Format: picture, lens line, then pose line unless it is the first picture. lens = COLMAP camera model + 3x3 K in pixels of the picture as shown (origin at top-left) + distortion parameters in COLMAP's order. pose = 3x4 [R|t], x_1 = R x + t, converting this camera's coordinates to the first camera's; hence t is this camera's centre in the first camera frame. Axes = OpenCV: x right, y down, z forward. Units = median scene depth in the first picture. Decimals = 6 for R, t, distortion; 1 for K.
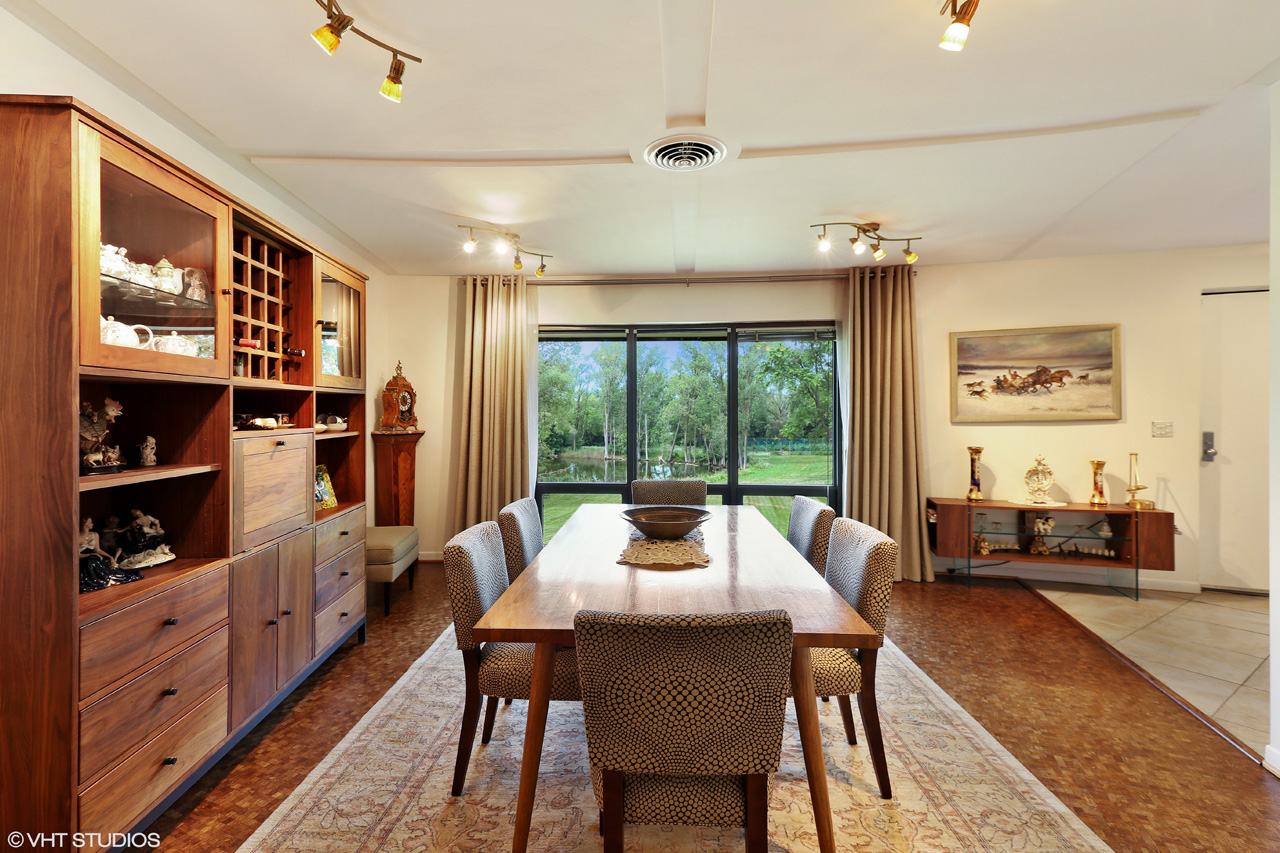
lens RADIAL K [[595.5, 0, 640.0], [0, 595.5, 426.5], [0, 0, 1]] dist [-0.001650, -0.000153]
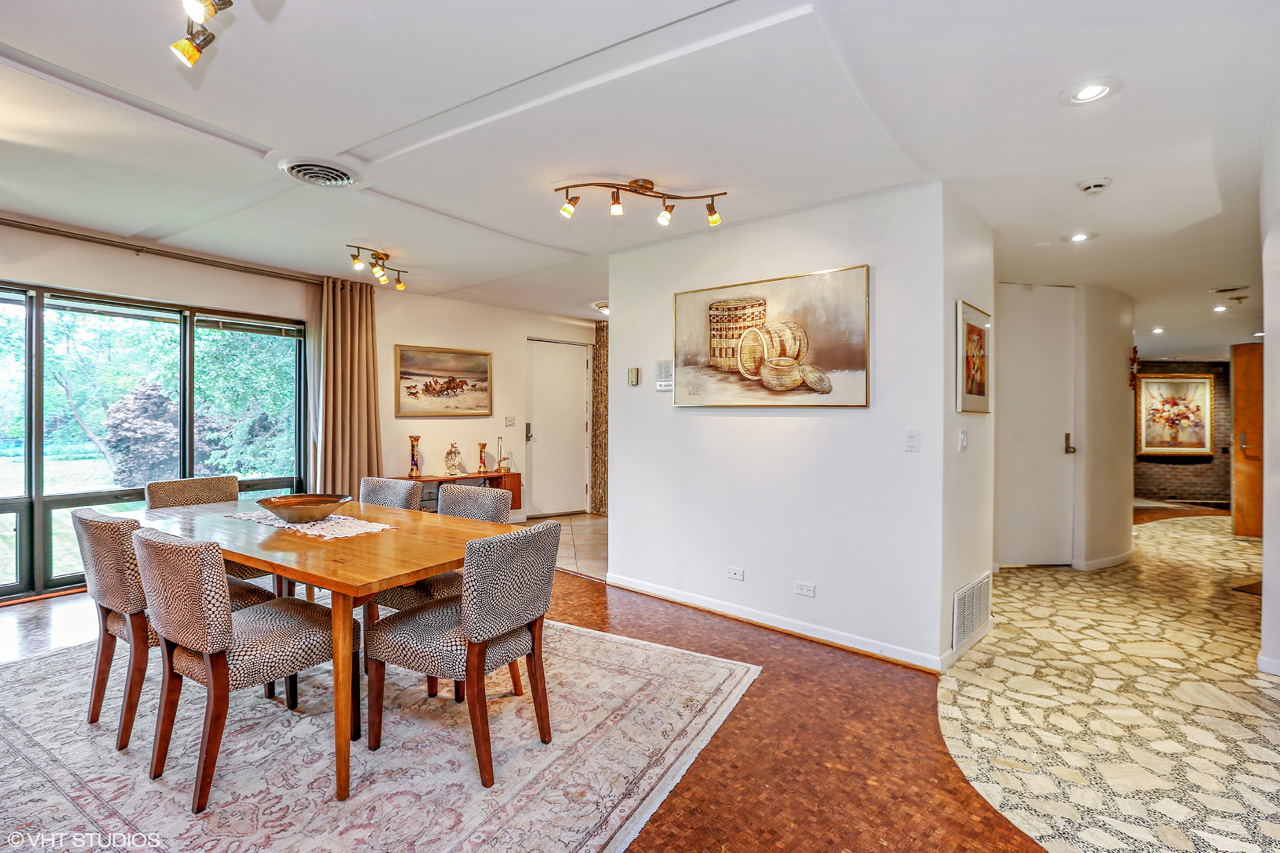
lens RADIAL K [[595.5, 0, 640.0], [0, 595.5, 426.5], [0, 0, 1]] dist [-0.001650, -0.000153]
pose [[0.445089, -0.010812, 0.895421, -0.378810], [0.004442, 0.999941, 0.009866, 0.003690], [-0.895475, -0.000414, 0.445111, -0.014513]]
